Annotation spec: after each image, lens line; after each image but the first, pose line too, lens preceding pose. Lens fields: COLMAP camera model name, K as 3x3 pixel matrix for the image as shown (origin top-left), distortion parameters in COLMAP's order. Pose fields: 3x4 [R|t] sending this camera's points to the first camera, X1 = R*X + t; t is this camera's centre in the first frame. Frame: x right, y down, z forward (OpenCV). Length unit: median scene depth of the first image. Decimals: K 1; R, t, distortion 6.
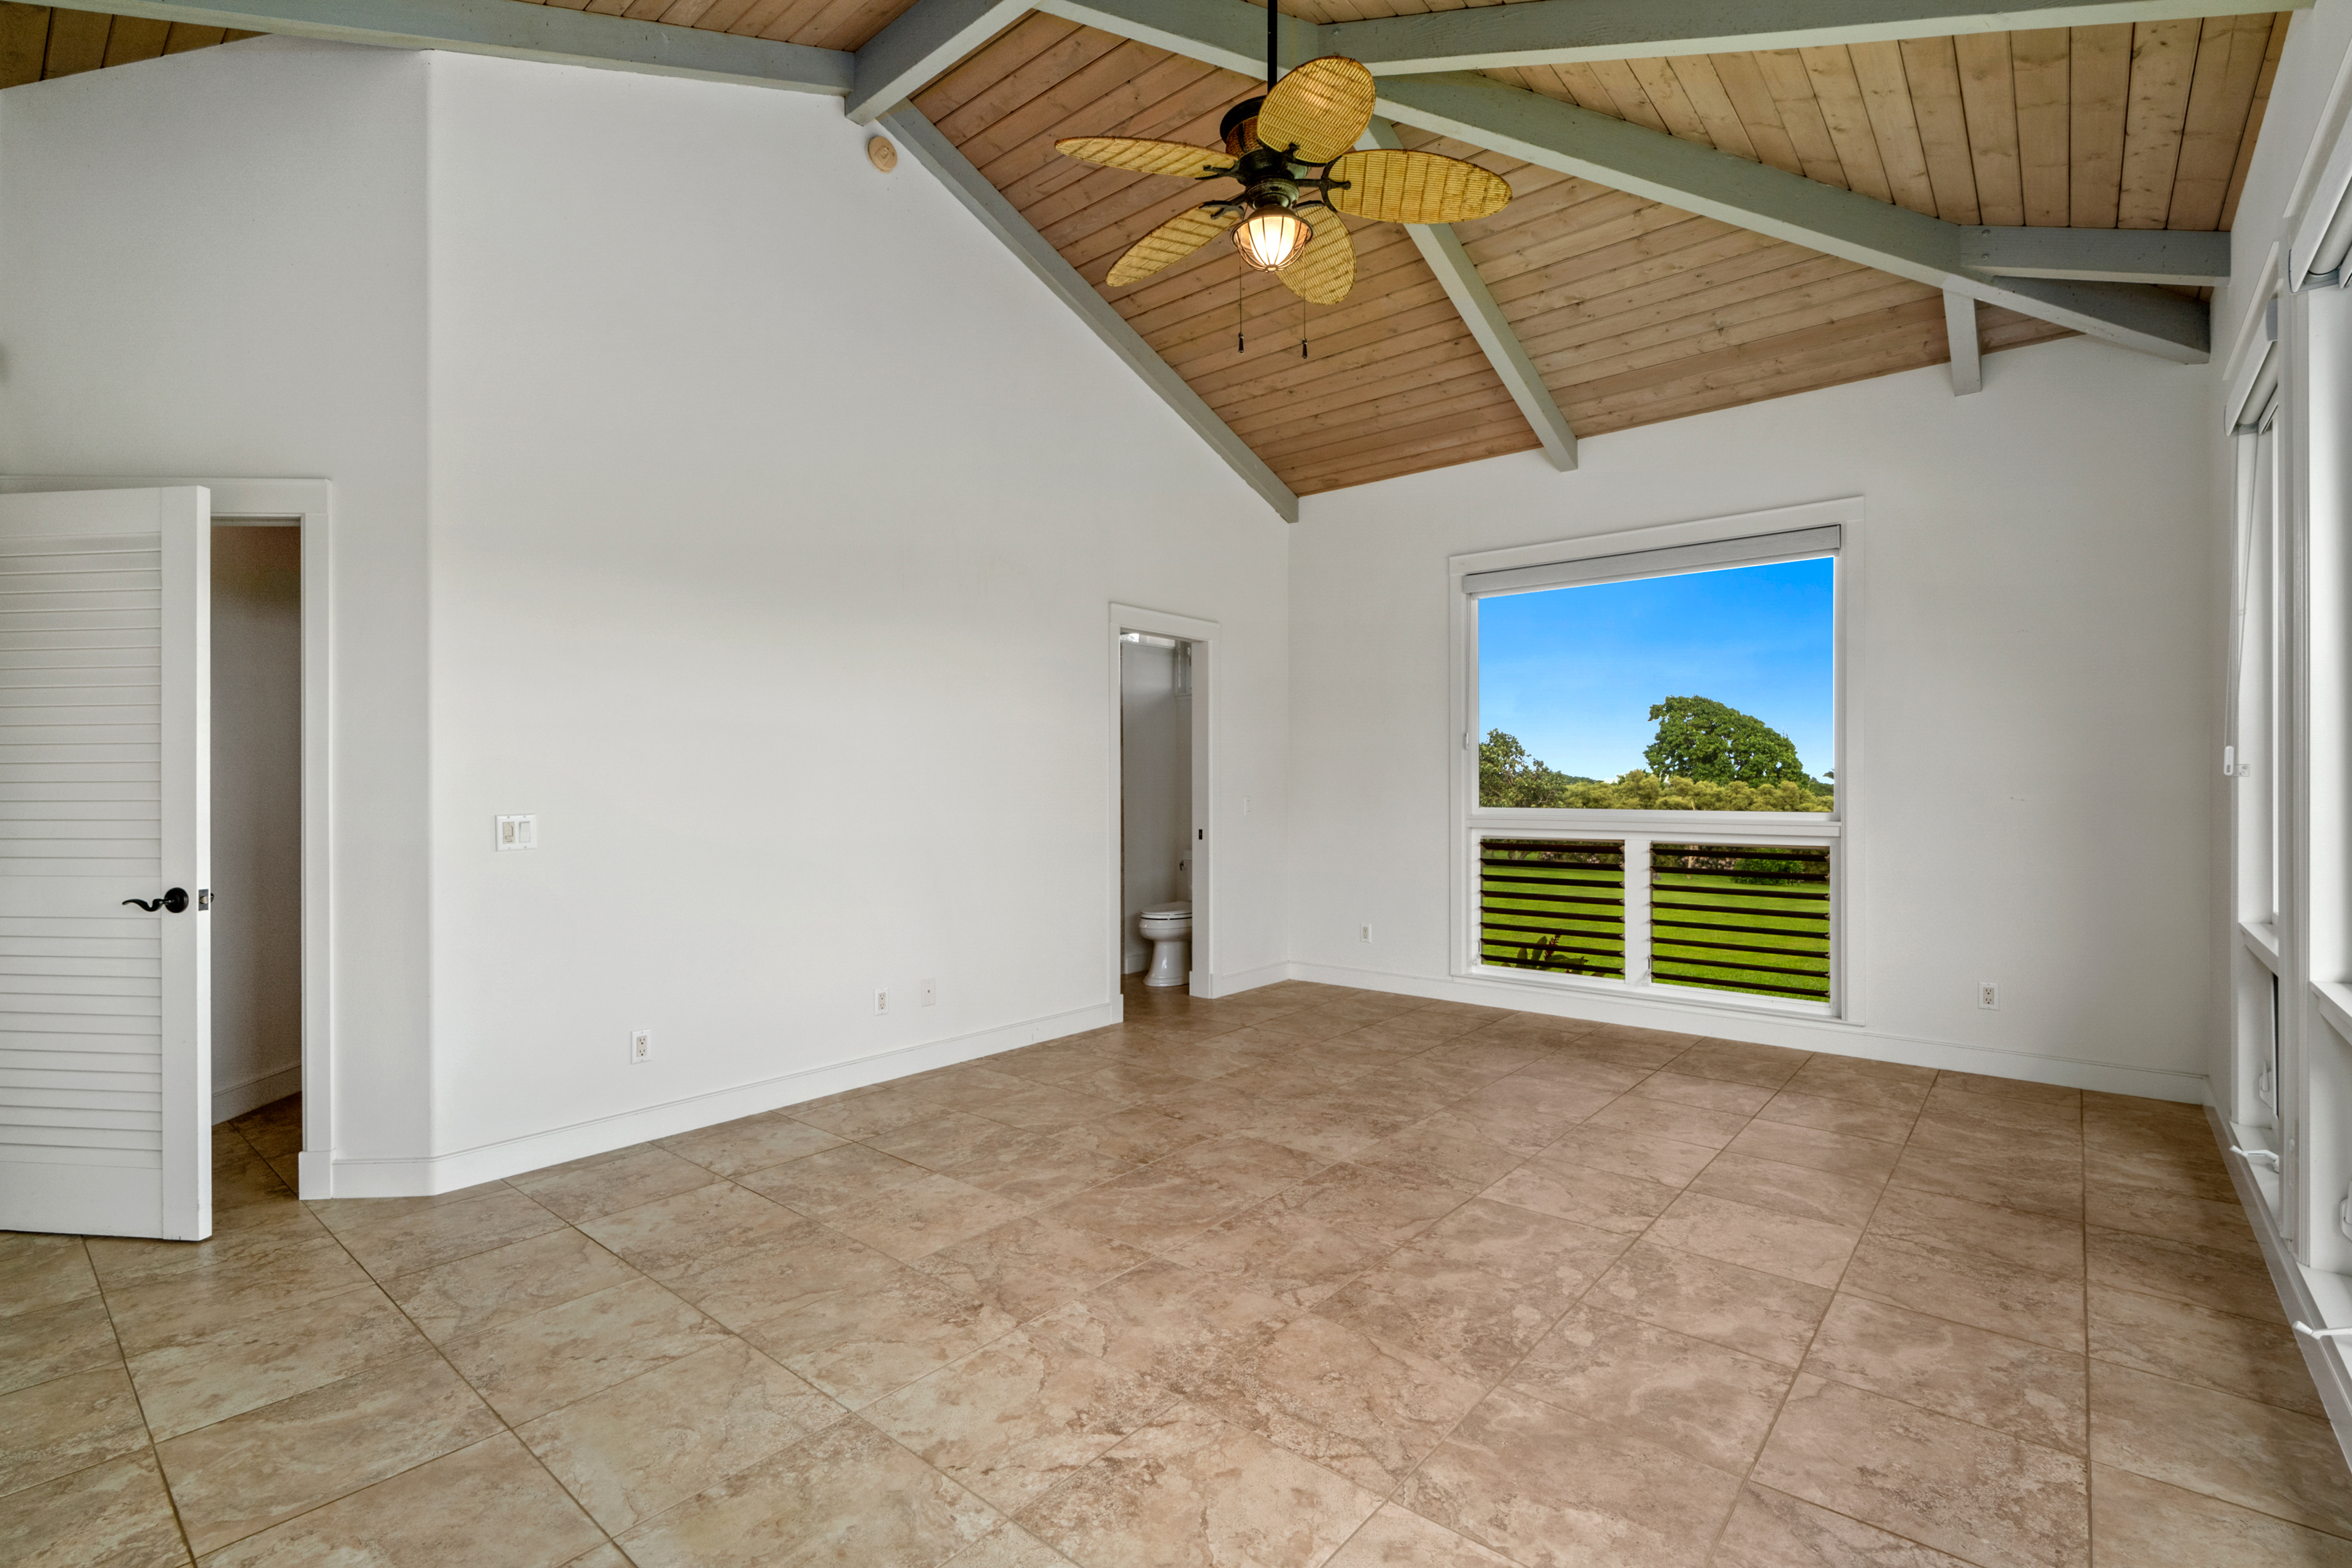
lens RADIAL K [[1085.3, 0, 1176.0], [0, 1085.3, 784.0], [0, 0, 1]] dist [-0.001566, 0.000399]
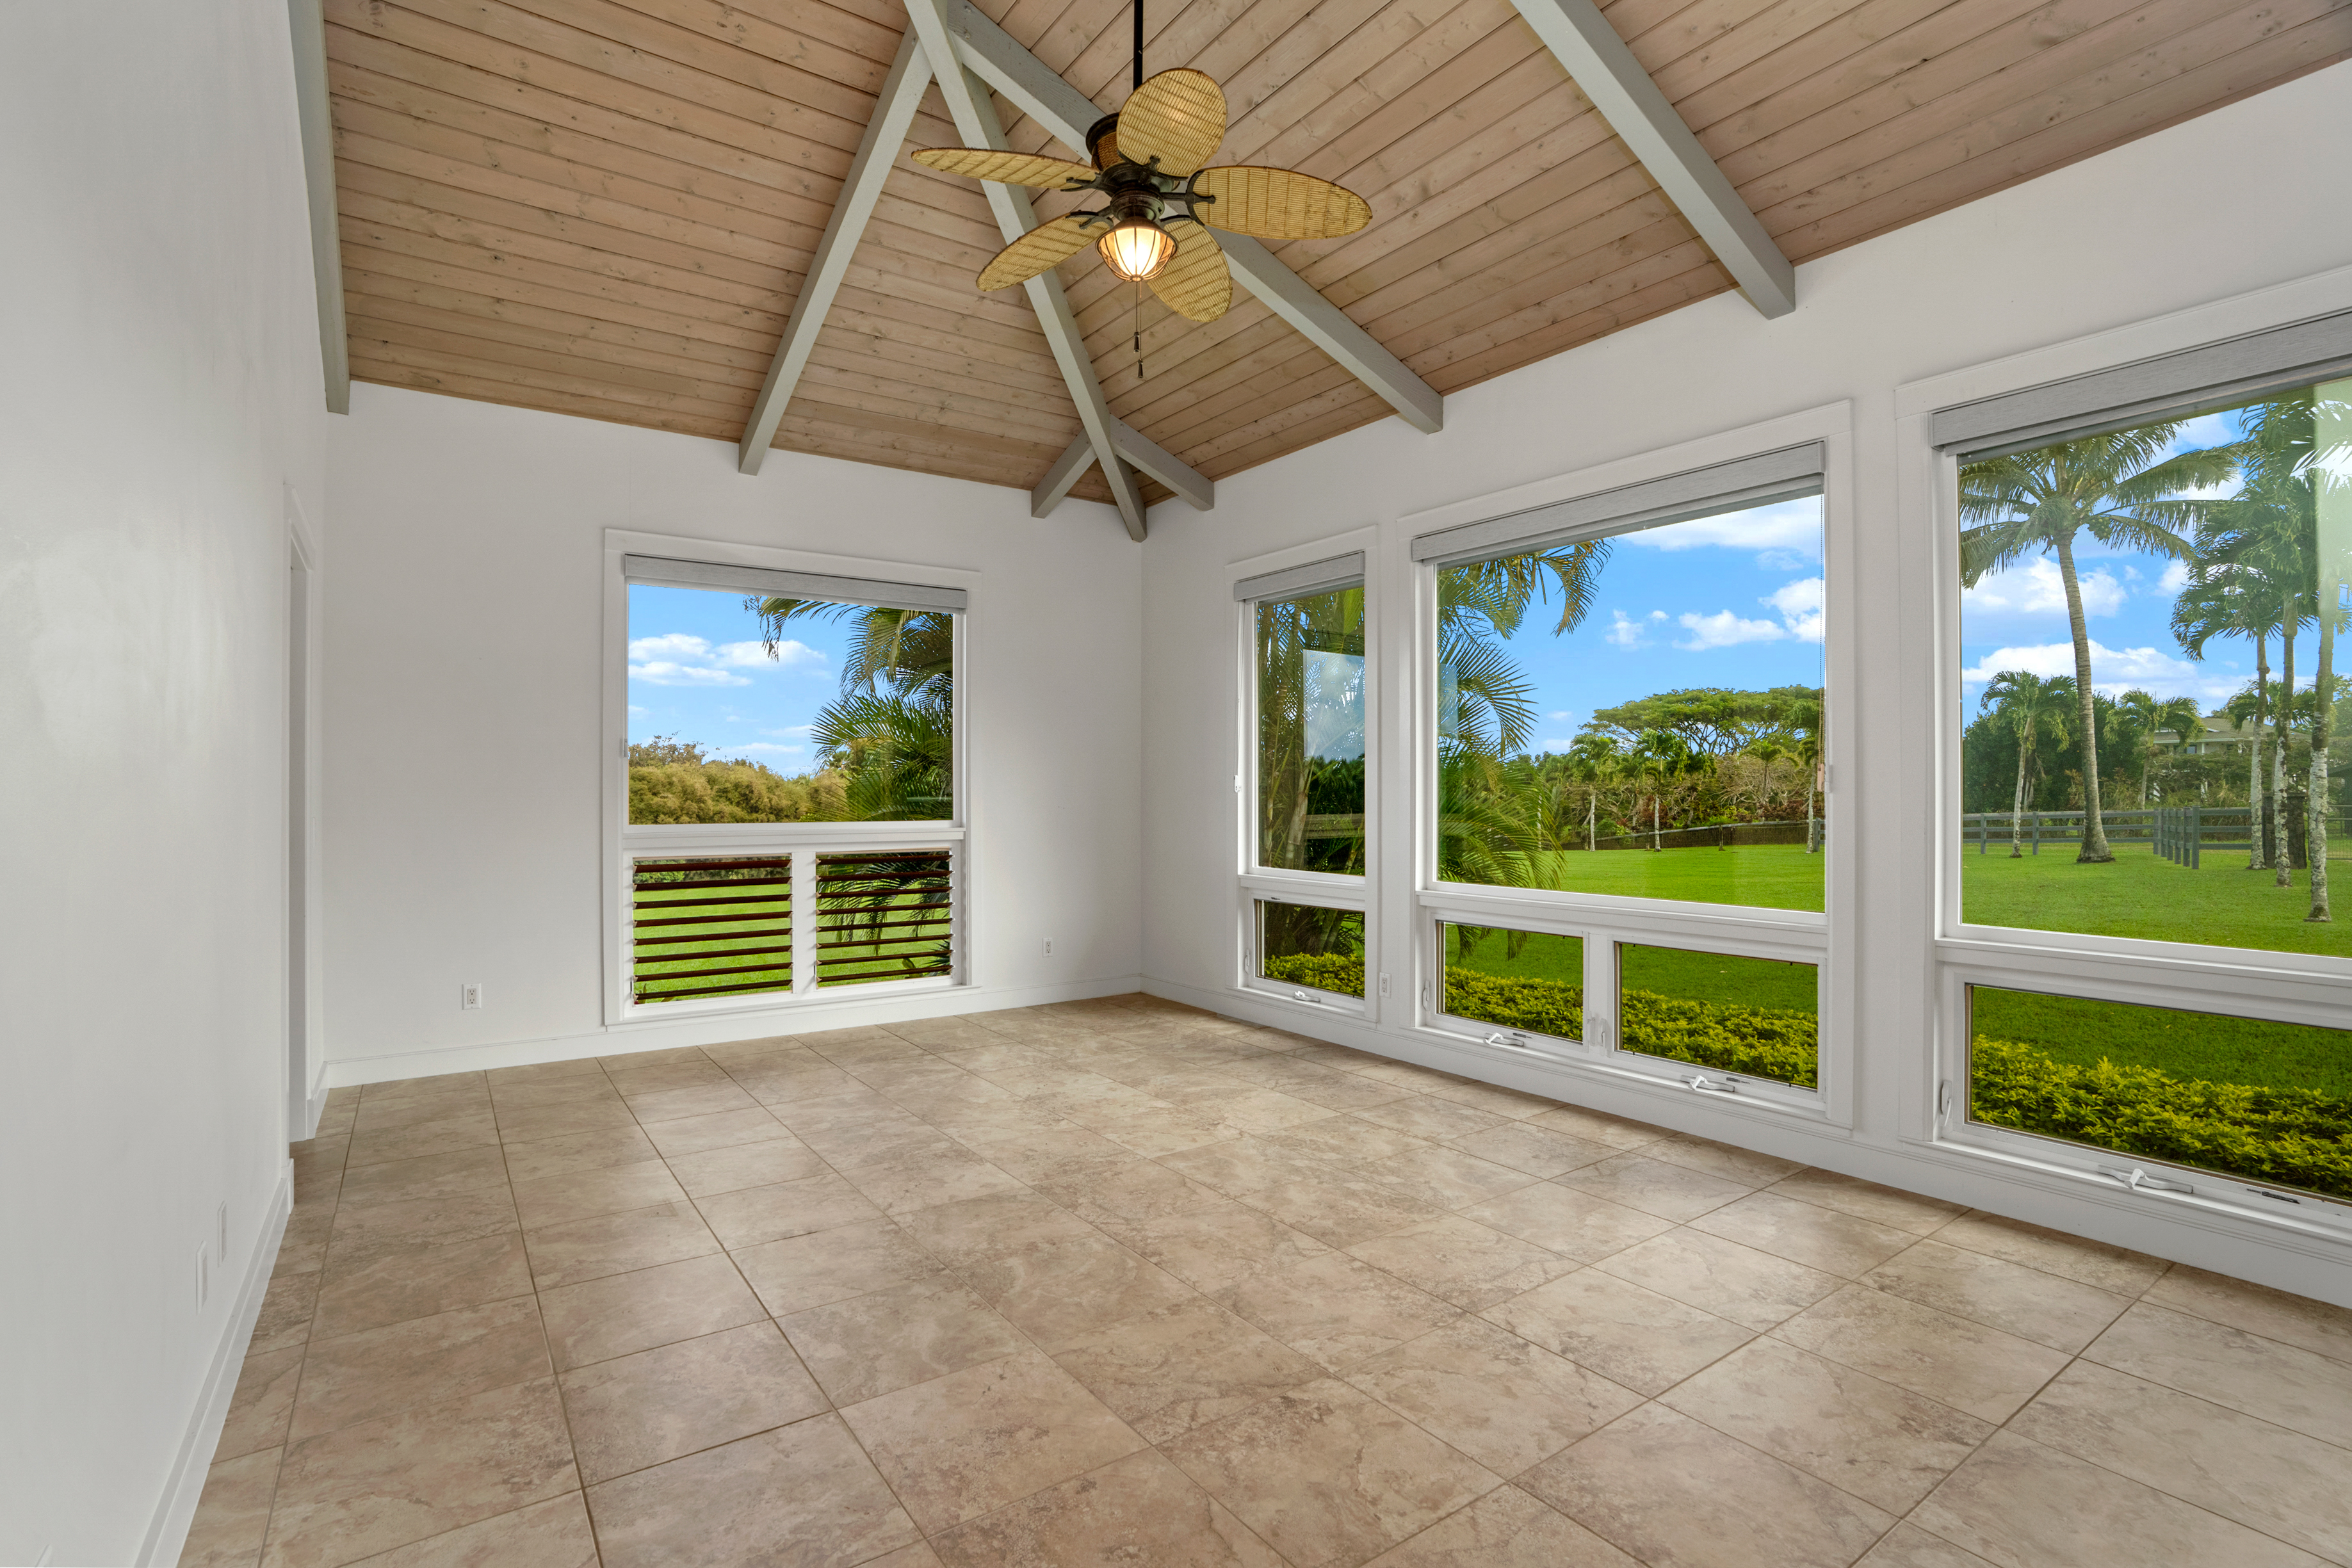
lens RADIAL K [[1090.1, 0, 1160.5], [0, 1090.1, 796.3], [0, 0, 1]] dist [-0.066972, 0.024953]
pose [[0.256506, 0.000558, 0.966543, -0.833737], [0.001840, 0.999998, -0.001065, 0.000589], [-0.966541, 0.002052, 0.256504, 0.707591]]
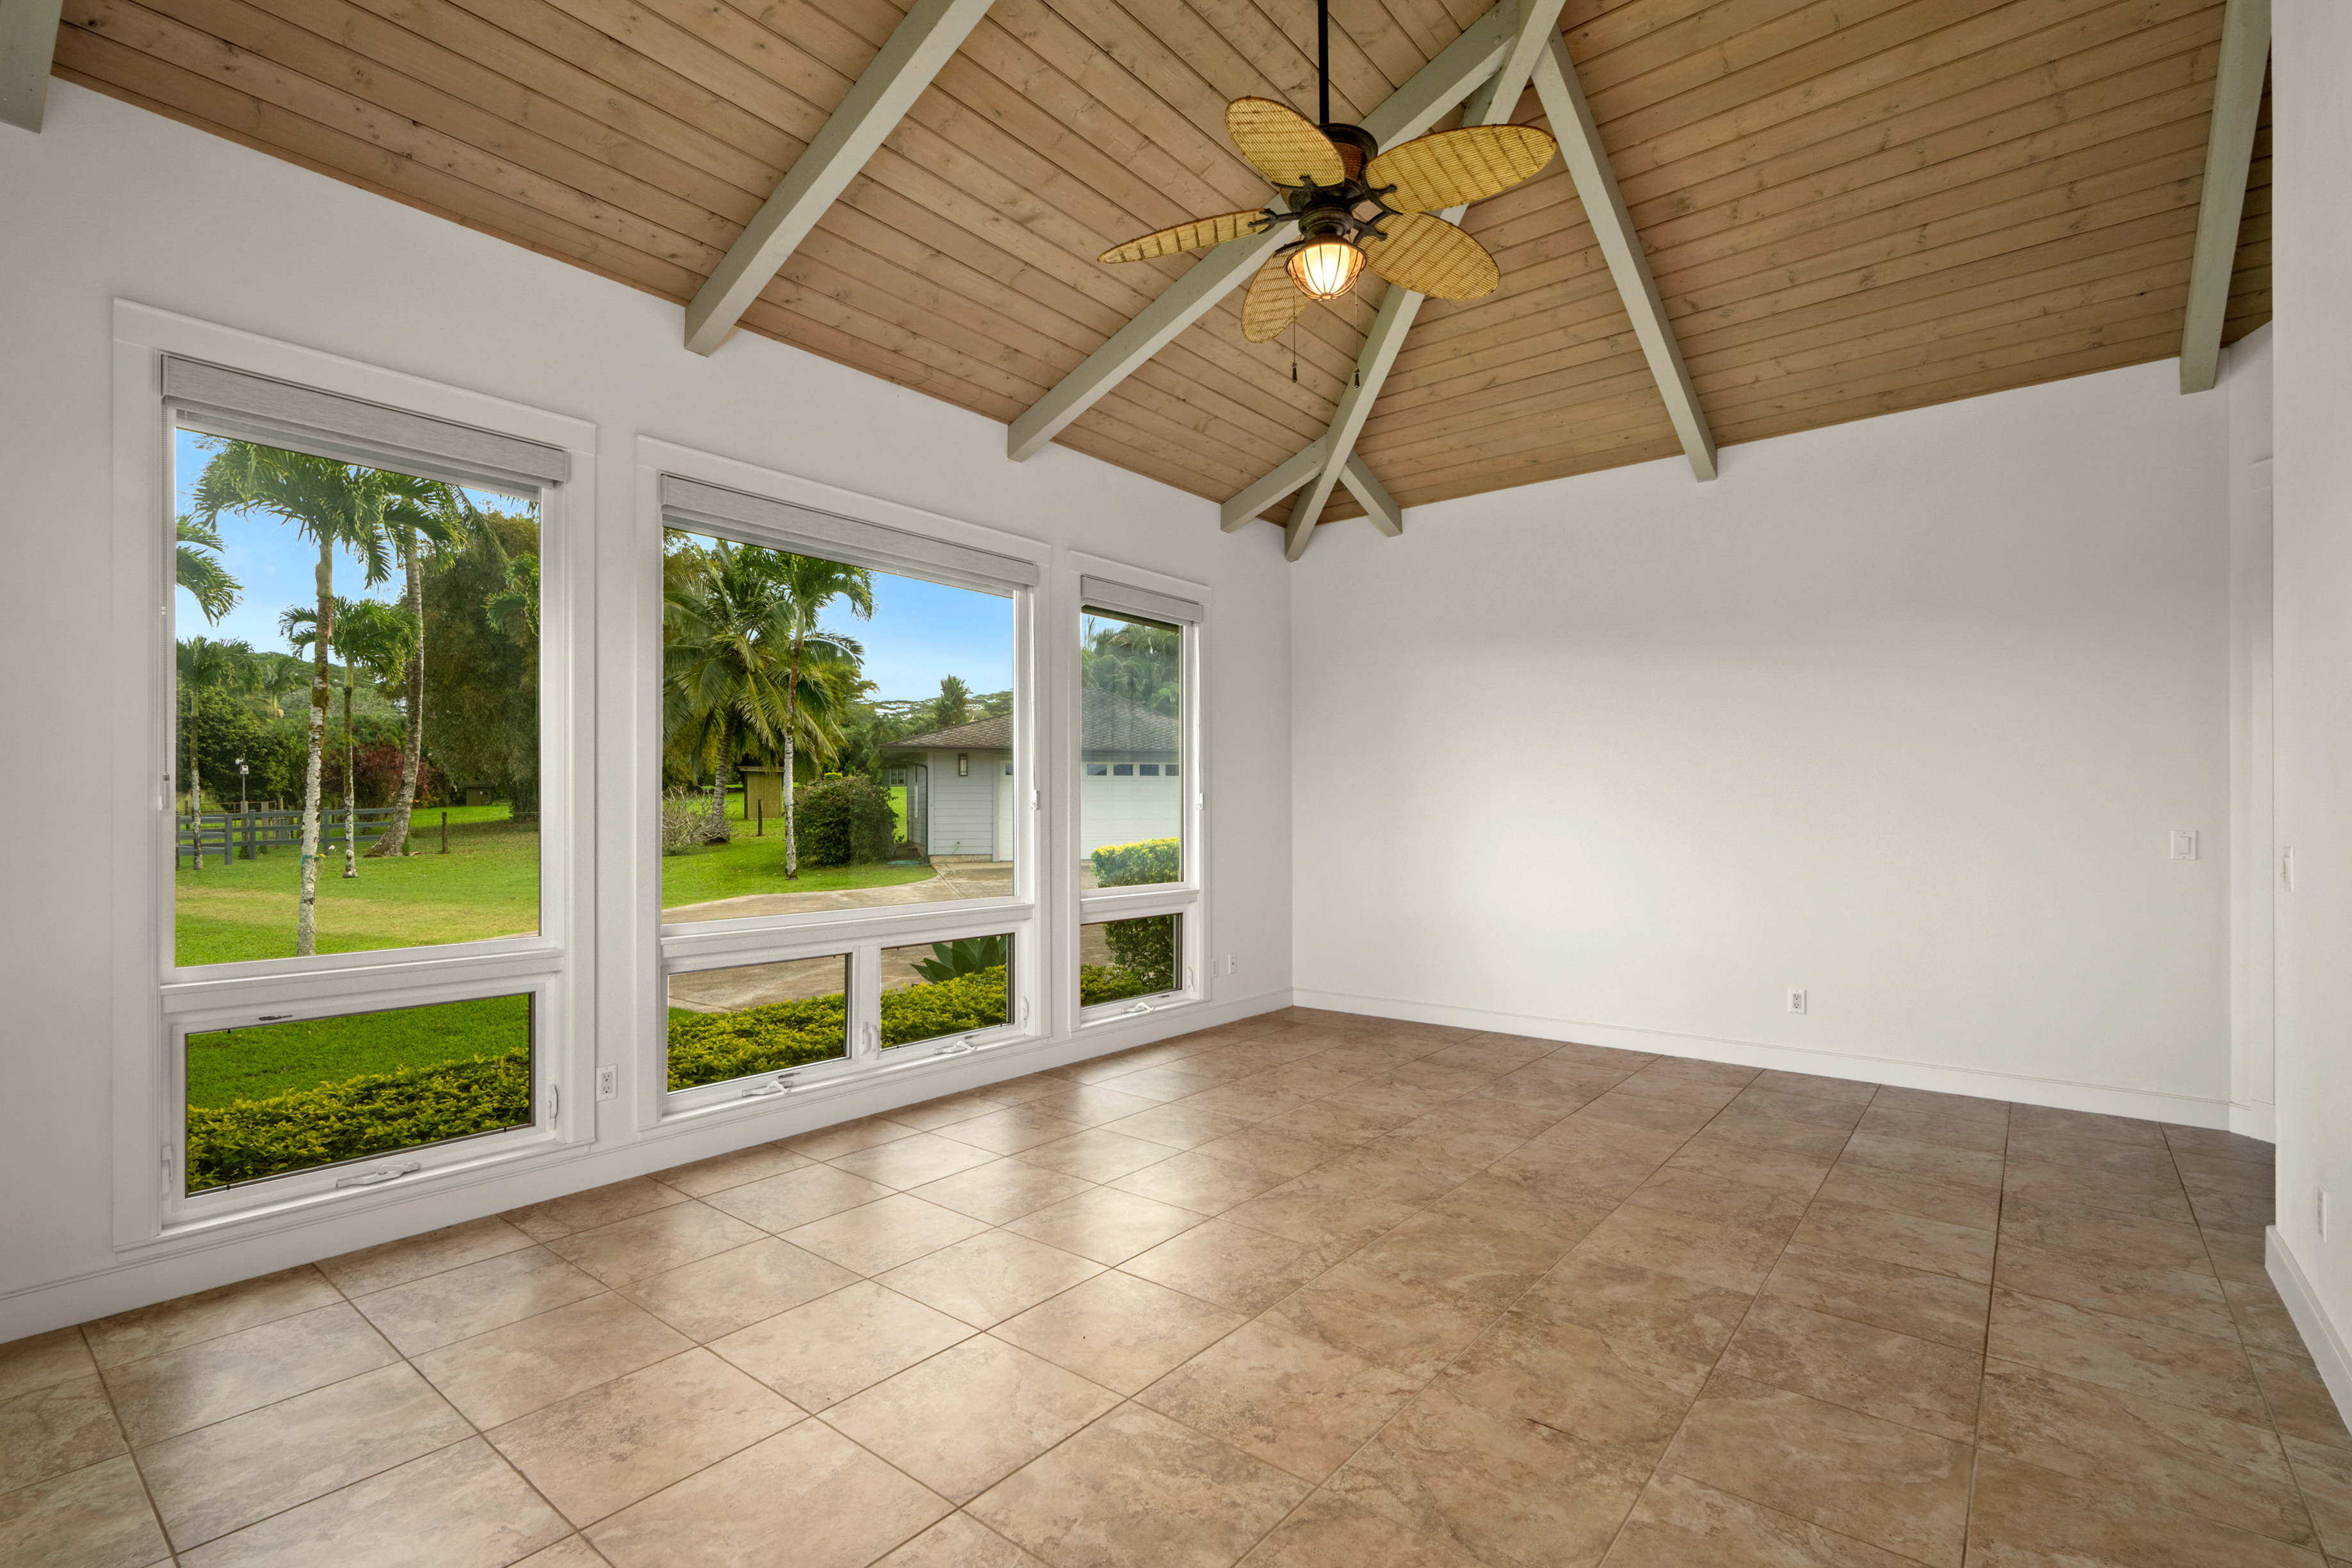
lens RADIAL K [[1061.0, 0, 1174.3], [0, 1061.0, 802.1], [0, 0, 1]] dist [0.008802, -0.000483]
pose [[-0.999843, 0.004191, -0.017243, 0.242211], [0.004290, 0.999974, -0.005716, -0.005091], [0.017218, -0.005789, -0.999835, 1.926004]]
